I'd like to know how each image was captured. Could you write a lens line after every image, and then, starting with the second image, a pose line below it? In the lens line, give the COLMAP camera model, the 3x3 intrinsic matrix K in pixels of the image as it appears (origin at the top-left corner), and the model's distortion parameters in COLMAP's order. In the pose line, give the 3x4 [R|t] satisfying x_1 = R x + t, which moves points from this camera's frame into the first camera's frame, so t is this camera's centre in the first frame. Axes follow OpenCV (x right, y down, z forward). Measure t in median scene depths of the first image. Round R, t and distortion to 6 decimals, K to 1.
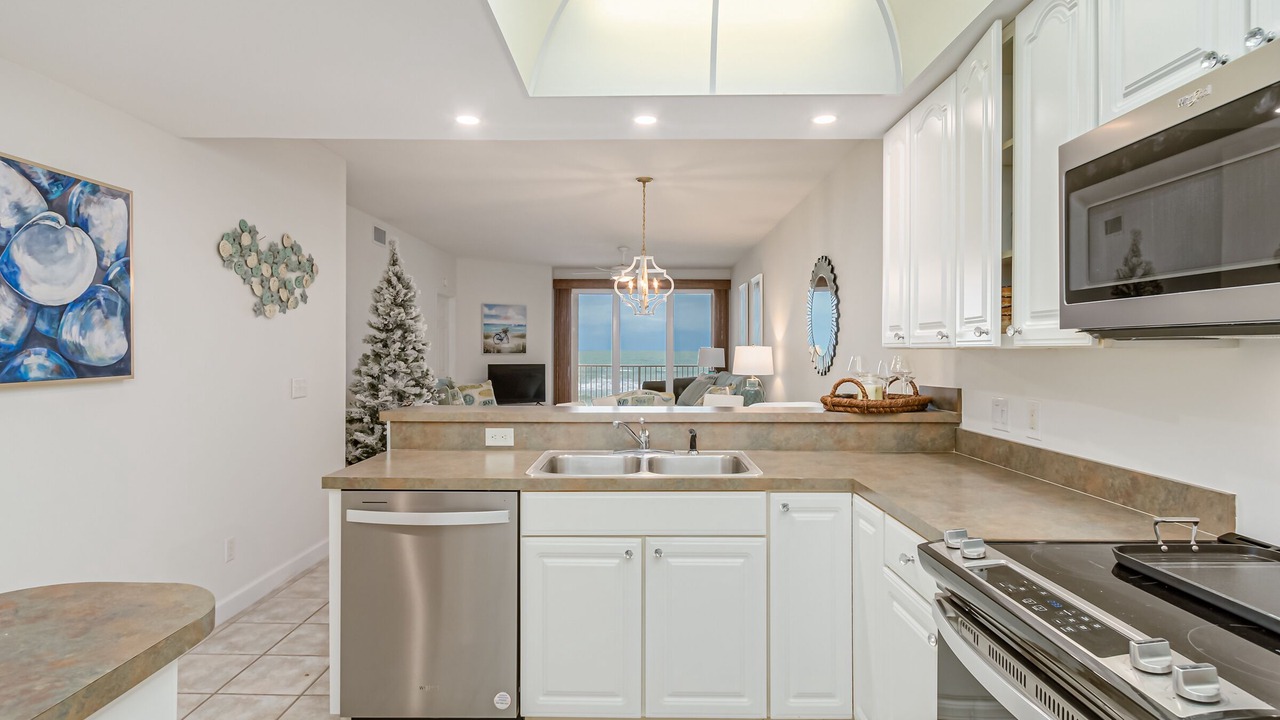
lens RADIAL K [[670.9, 0, 640.0], [0, 670.9, 360.0], [0, 0, 1]] dist [0.003599, 0.000485]
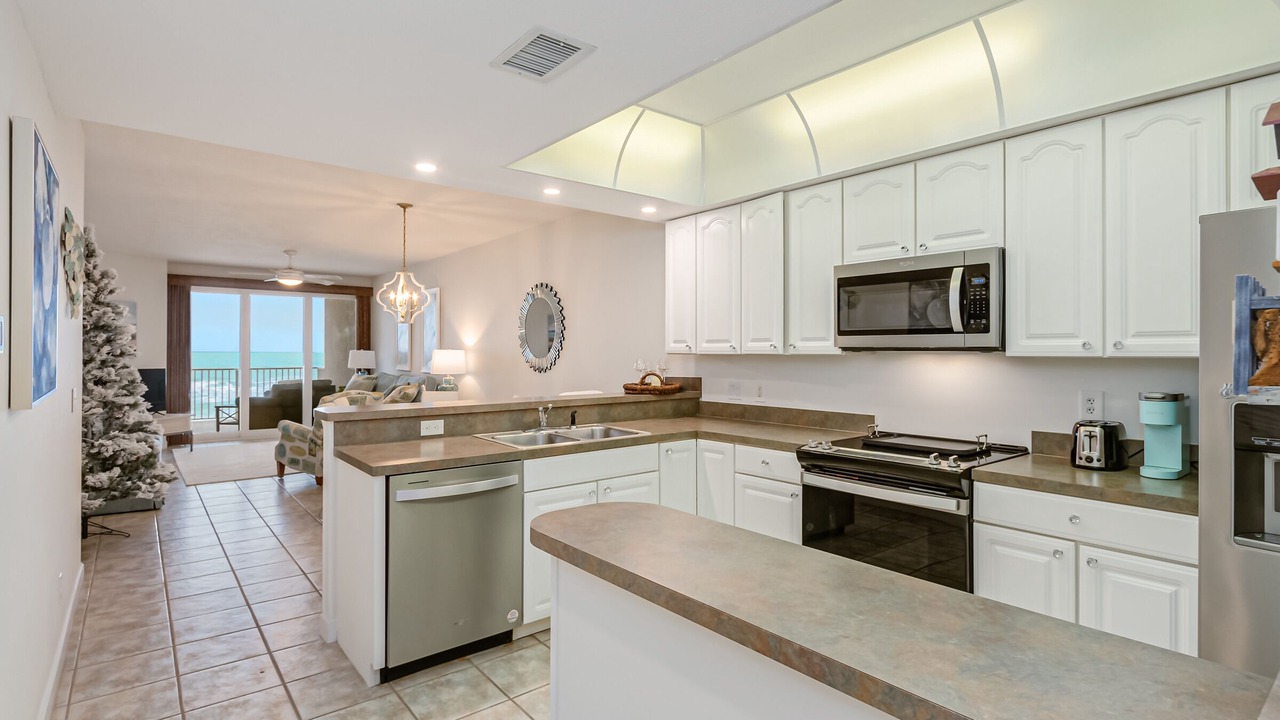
lens RADIAL K [[614.7, 0, 620.7], [0, 614.7, 355.6], [0, 0, 1]] dist [0.001916, -0.000562]
pose [[0.780655, -0.005762, 0.624935, -0.628510], [0.010192, 0.999942, -0.003512, -0.008235], [-0.624879, 0.009111, 0.780669, -0.082854]]
